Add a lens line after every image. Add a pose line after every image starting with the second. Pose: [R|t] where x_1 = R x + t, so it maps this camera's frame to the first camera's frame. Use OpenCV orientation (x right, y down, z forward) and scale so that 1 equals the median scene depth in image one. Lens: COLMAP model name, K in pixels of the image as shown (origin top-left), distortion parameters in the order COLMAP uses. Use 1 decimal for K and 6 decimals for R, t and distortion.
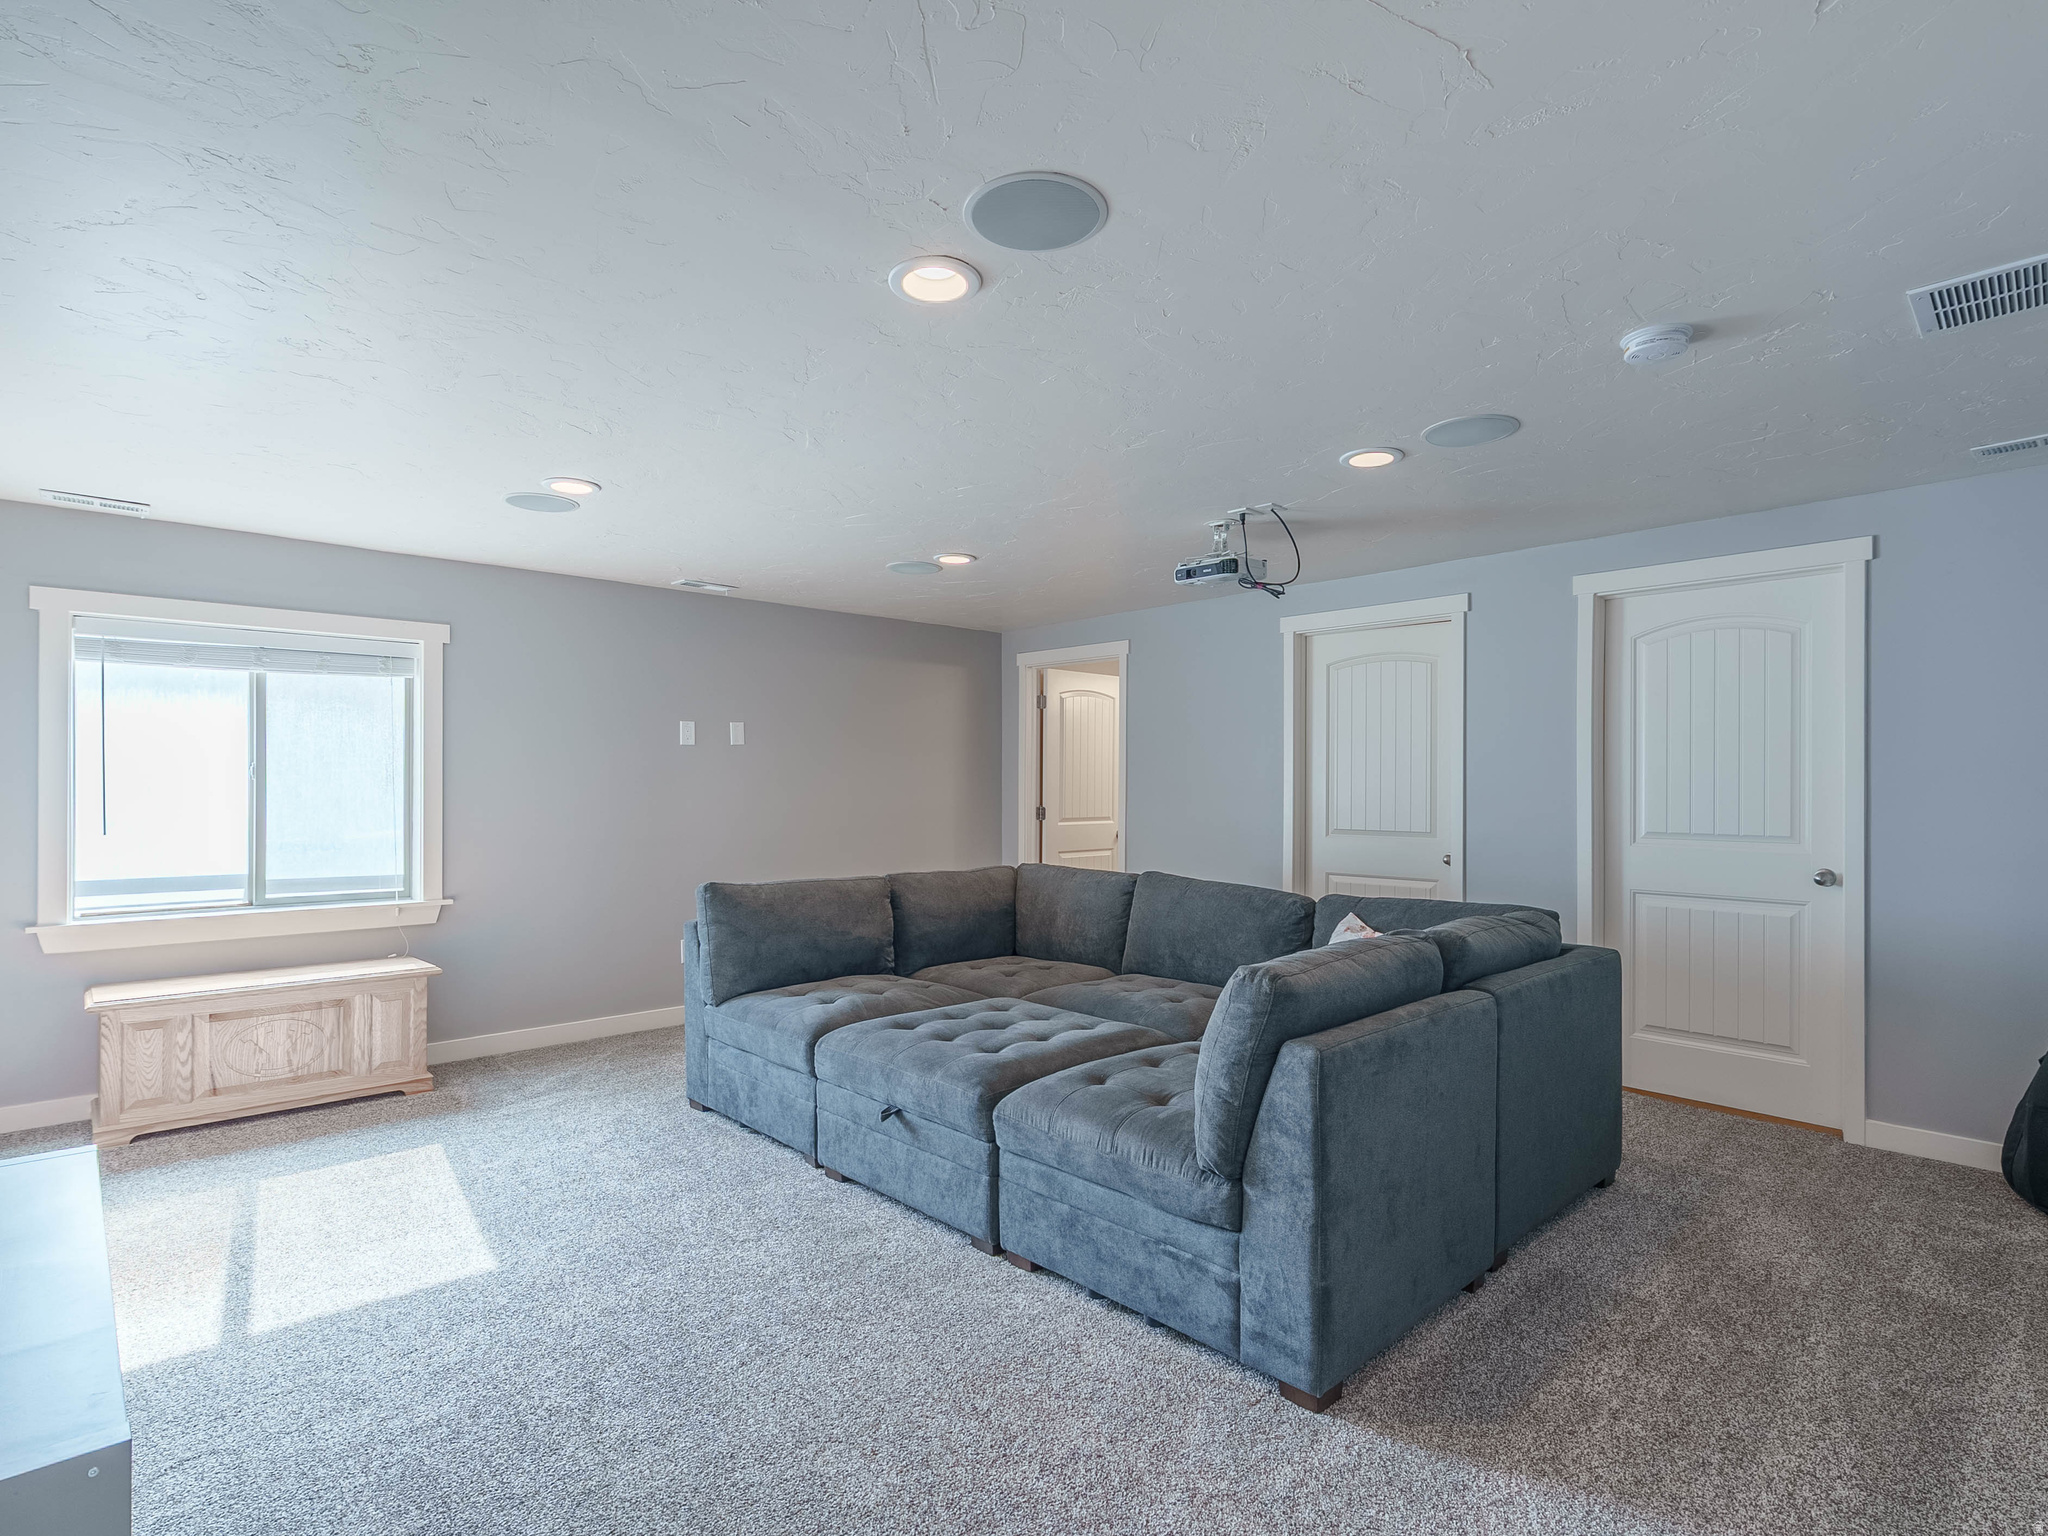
lens RADIAL K [[1050.0, 0, 1034.5], [0, 1050.0, 778.2], [0, 0, 1]] dist [-0.003817, 0.001856]
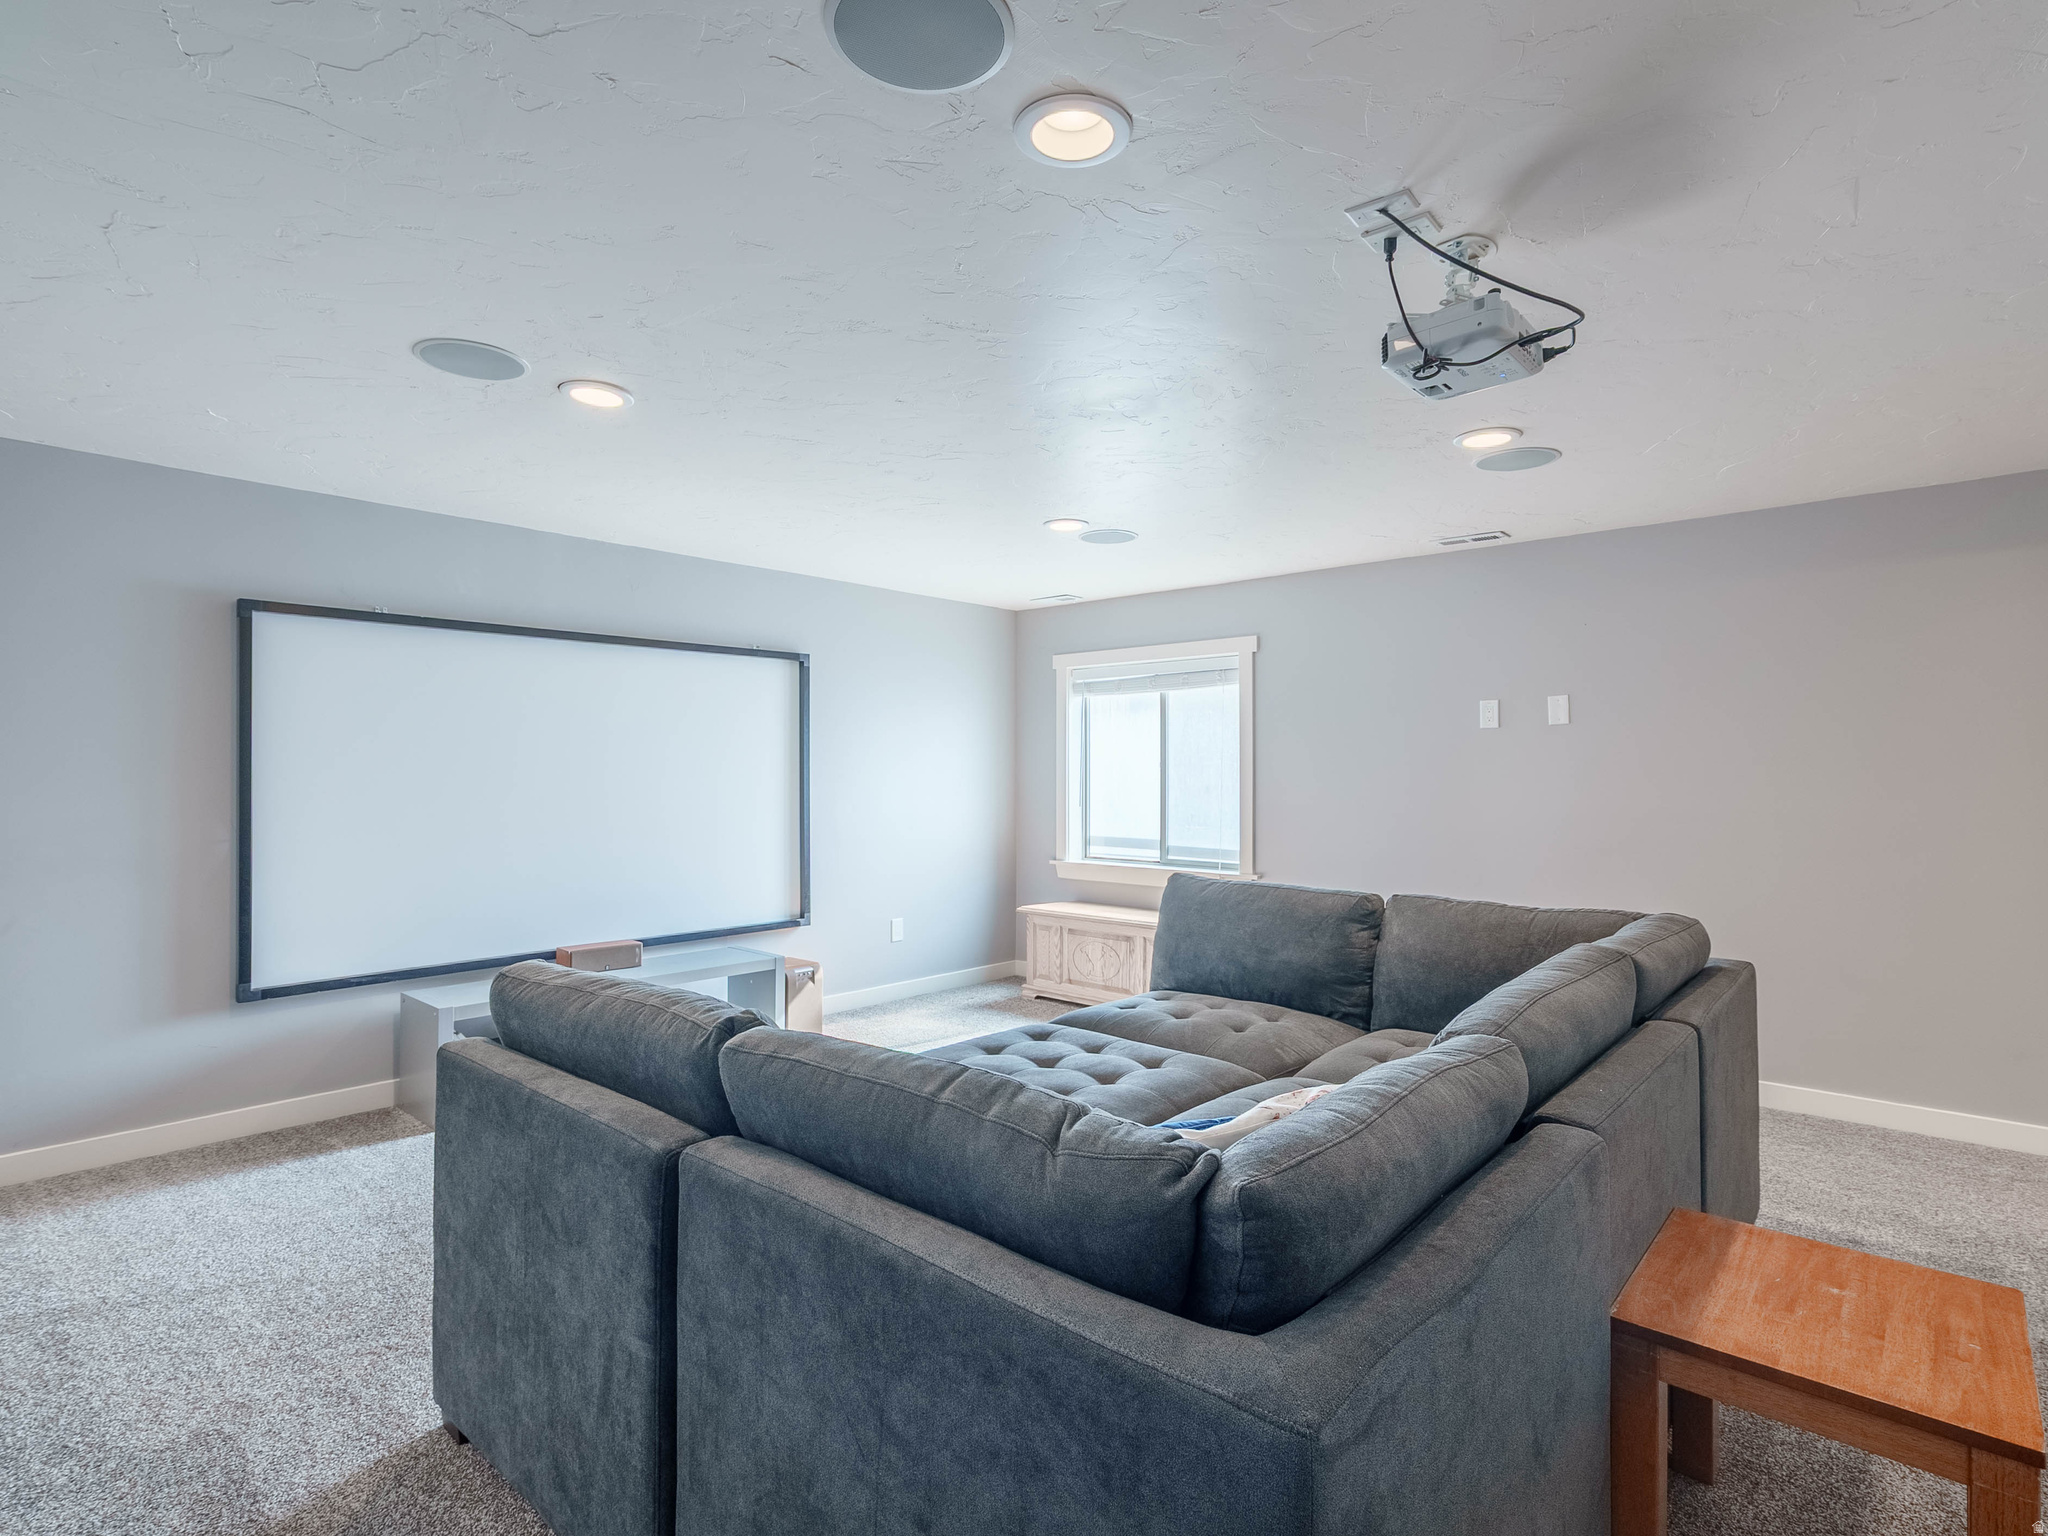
lens RADIAL K [[1050.0, 0, 1021.7], [0, 1050.0, 773.6], [0, 0, 1]] dist [-0.003817, 0.001856]
pose [[0.088762, -0.002227, -0.996050, 0.608191], [0.003840, 0.999991, -0.001894, 0.006627], [0.996045, -0.003656, 0.088770, 0.702085]]
